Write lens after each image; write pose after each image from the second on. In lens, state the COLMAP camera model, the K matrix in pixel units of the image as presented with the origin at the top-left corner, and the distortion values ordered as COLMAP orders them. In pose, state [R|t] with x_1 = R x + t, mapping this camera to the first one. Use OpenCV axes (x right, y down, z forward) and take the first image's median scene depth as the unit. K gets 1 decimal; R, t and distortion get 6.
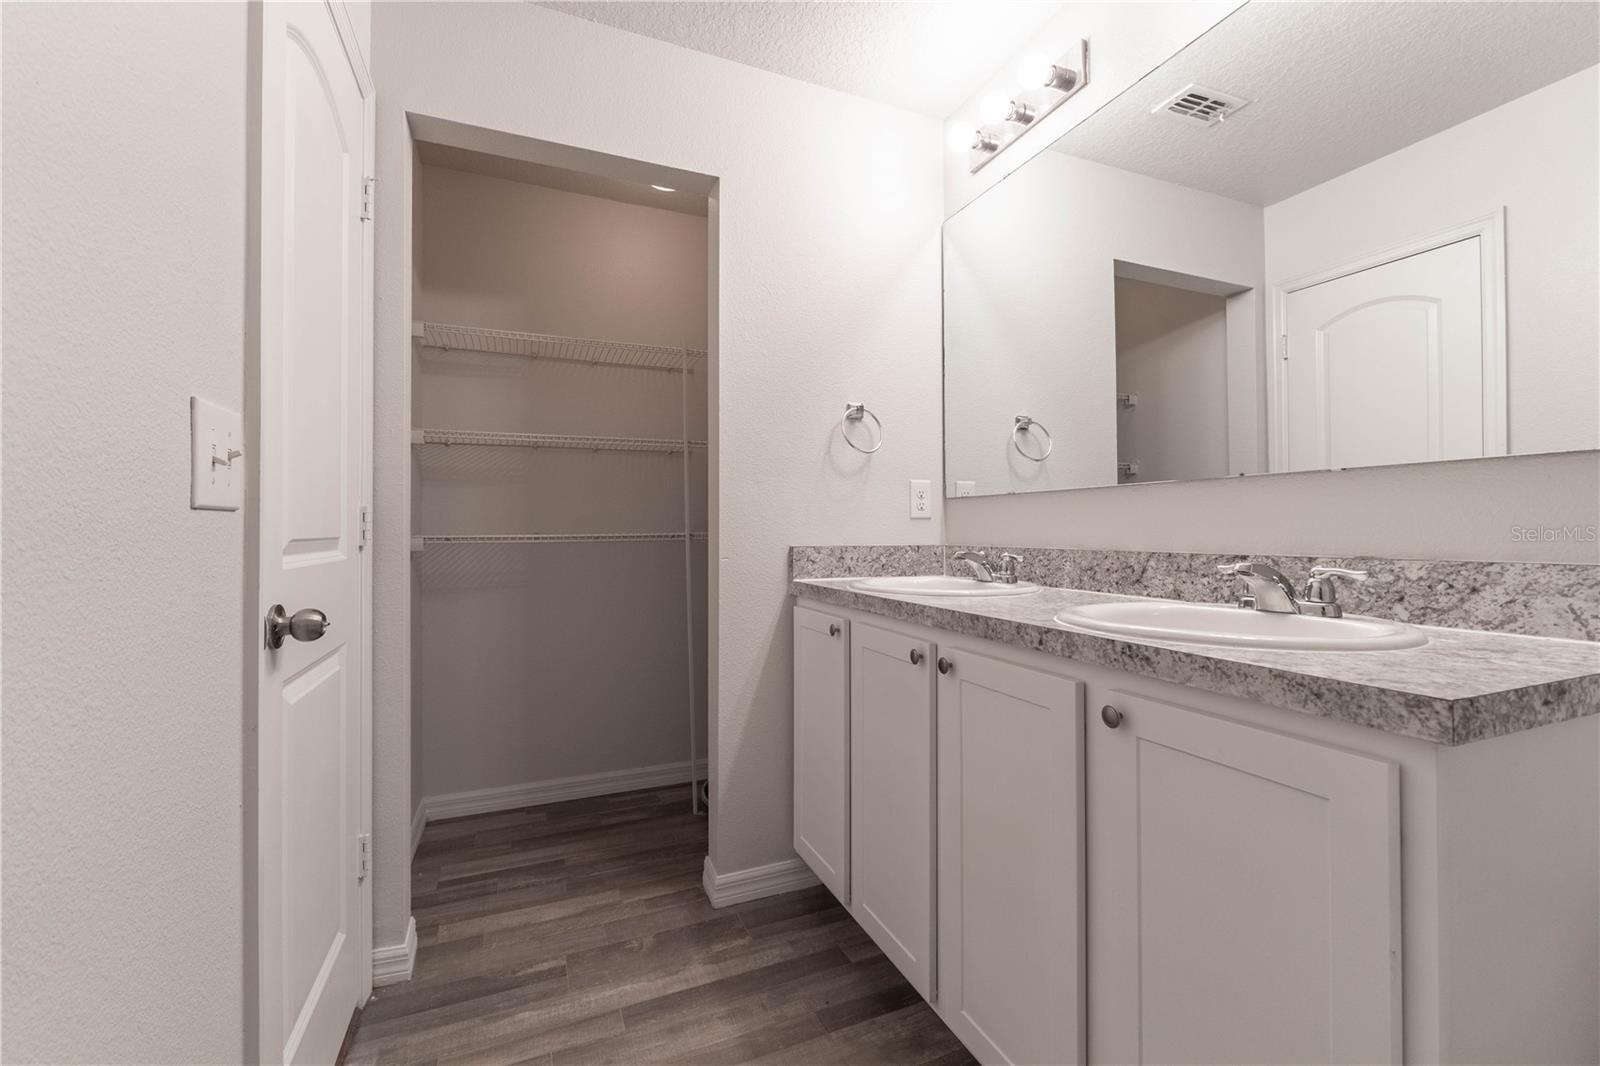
lens RADIAL K [[670.3, 0, 825.0], [0, 670.3, 526.4], [0, 0, 1]] dist [-0.010577, -0.000033]
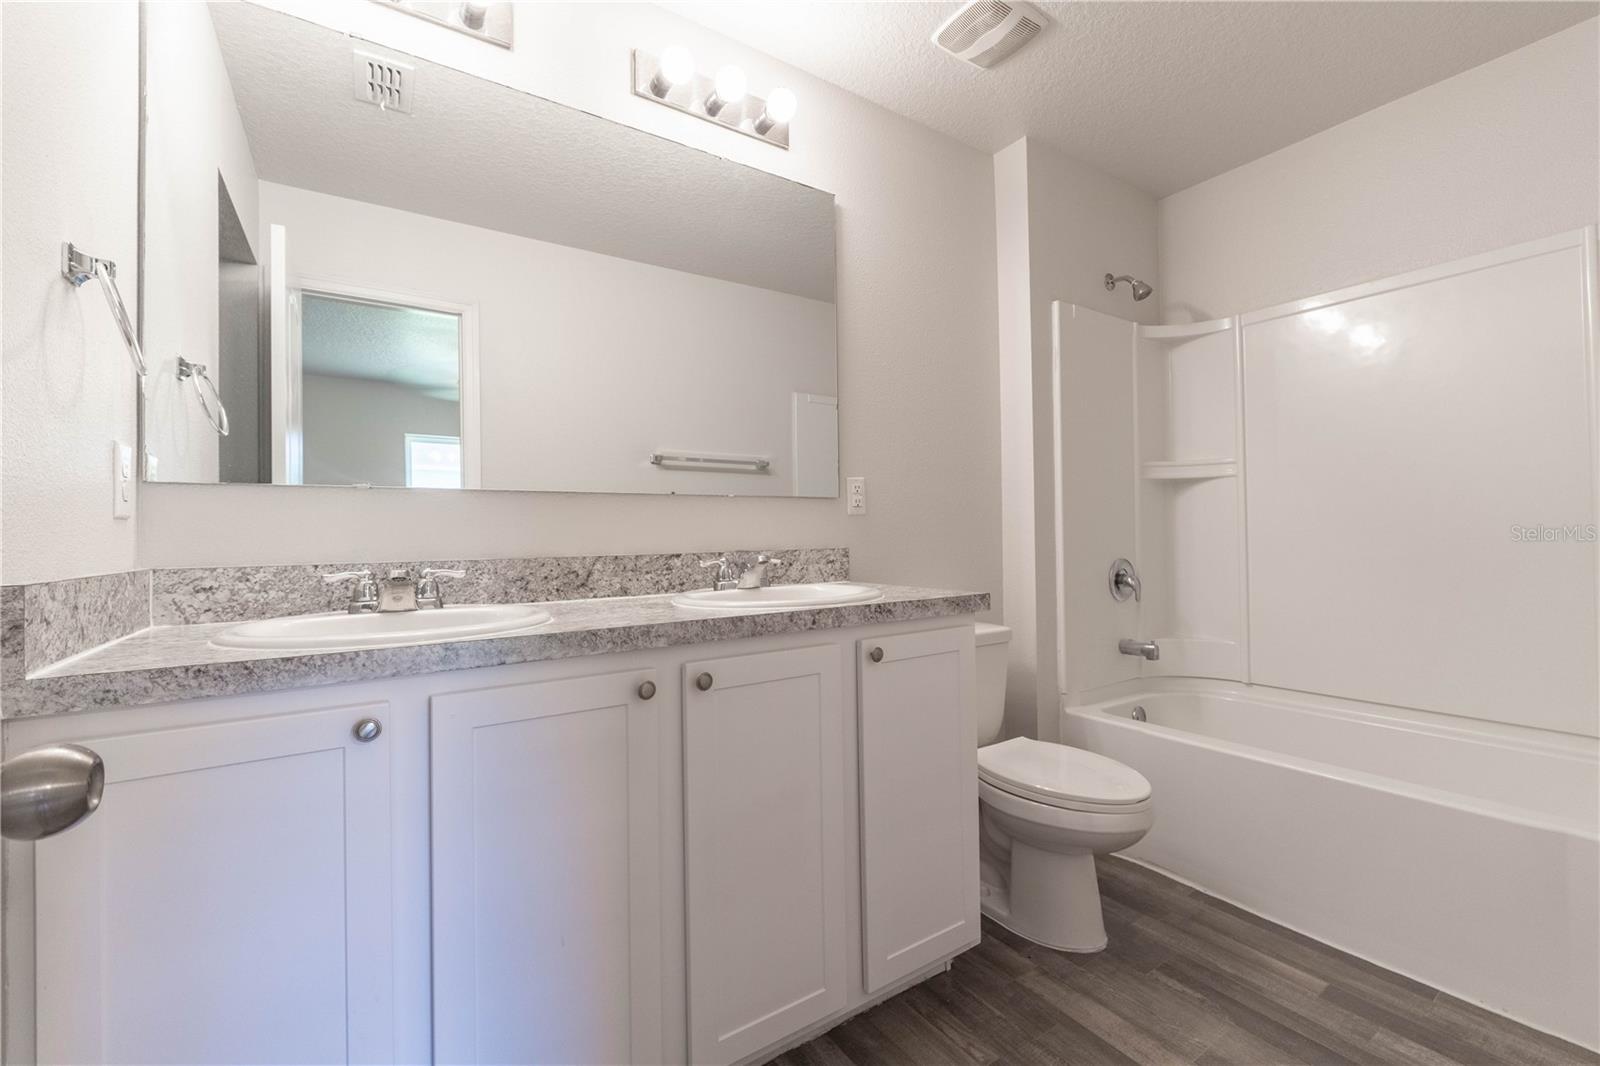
lens RADIAL K [[670.3, 0, 825.0], [0, 670.3, 526.4], [0, 0, 1]] dist [-0.010577, -0.000033]
pose [[-0.176821, 0.011047, 0.984181, -0.724484], [0.006234, 0.999930, -0.010104, 0.004164], [-0.984223, 0.004349, -0.176877, 0.940971]]
